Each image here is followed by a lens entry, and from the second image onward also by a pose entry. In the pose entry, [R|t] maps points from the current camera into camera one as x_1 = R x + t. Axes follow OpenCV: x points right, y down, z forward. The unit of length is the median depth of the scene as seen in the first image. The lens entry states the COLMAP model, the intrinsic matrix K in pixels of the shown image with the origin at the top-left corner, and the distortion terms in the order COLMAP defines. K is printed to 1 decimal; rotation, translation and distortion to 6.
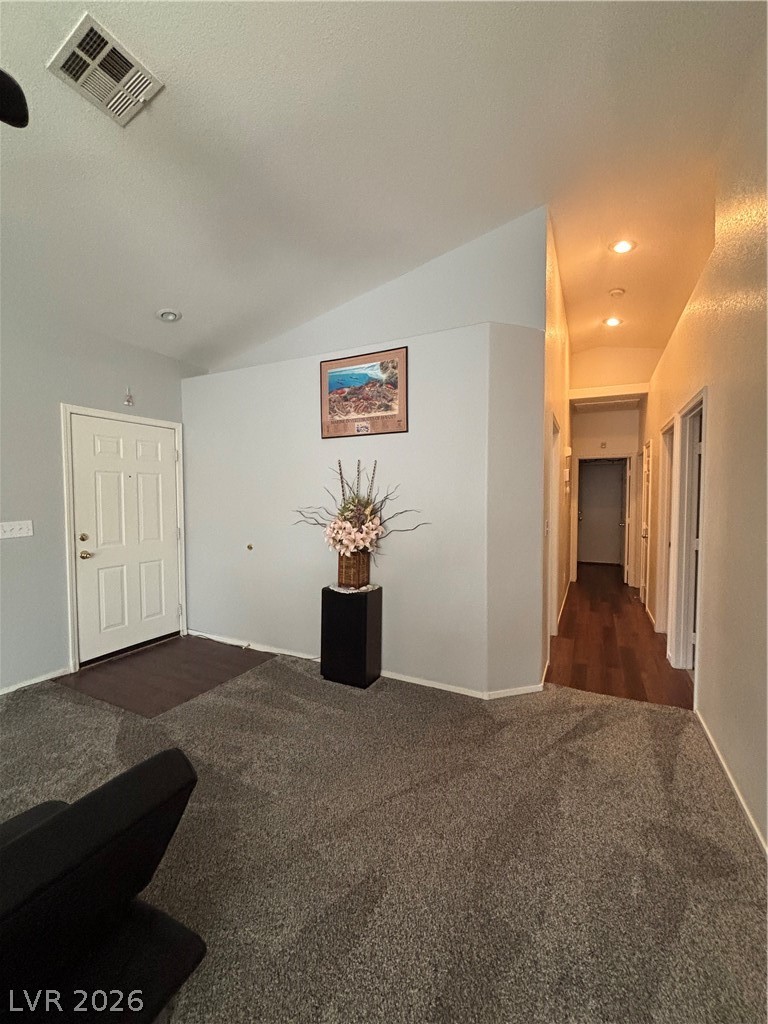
lens RADIAL K [[414.7, 0, 382.8], [0, 414.7, 512.8], [0, 0, 1]] dist [-0.000080, -0.000130]
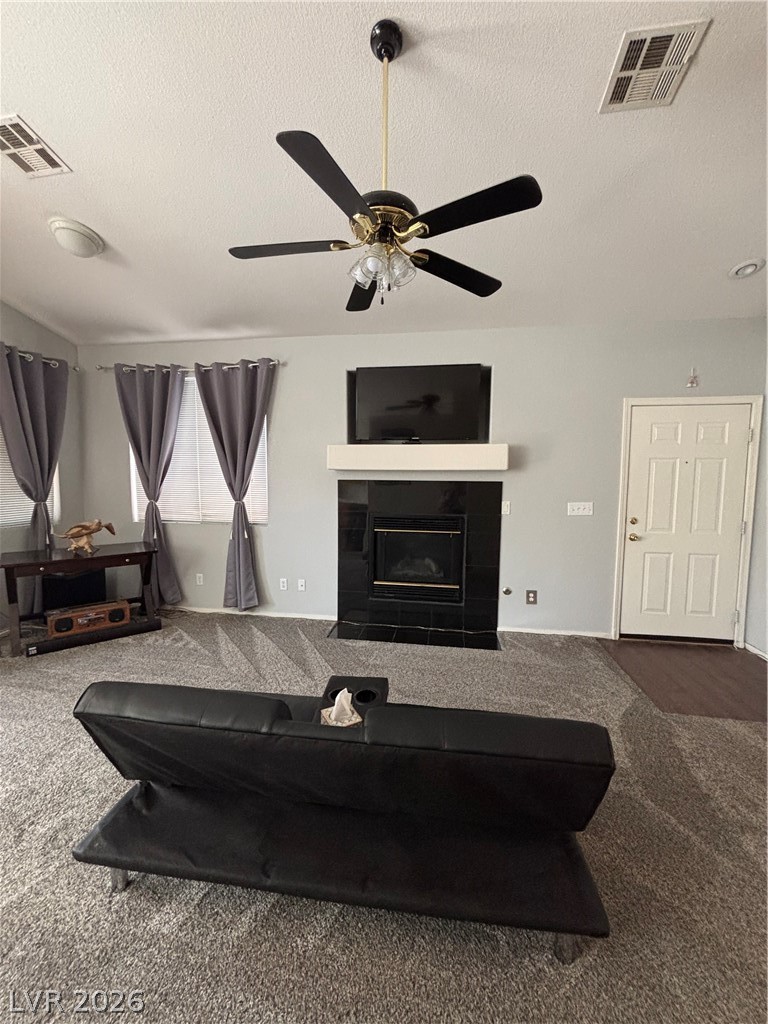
lens RADIAL K [[414.7, 0, 382.8], [0, 414.7, 512.8], [0, 0, 1]] dist [-0.000080, -0.000130]
pose [[0.310888, 0.081106, -0.946980, 0.097567], [-0.046835, 0.996449, 0.069967, -0.006709], [0.949292, 0.022600, 0.313583, 0.045172]]
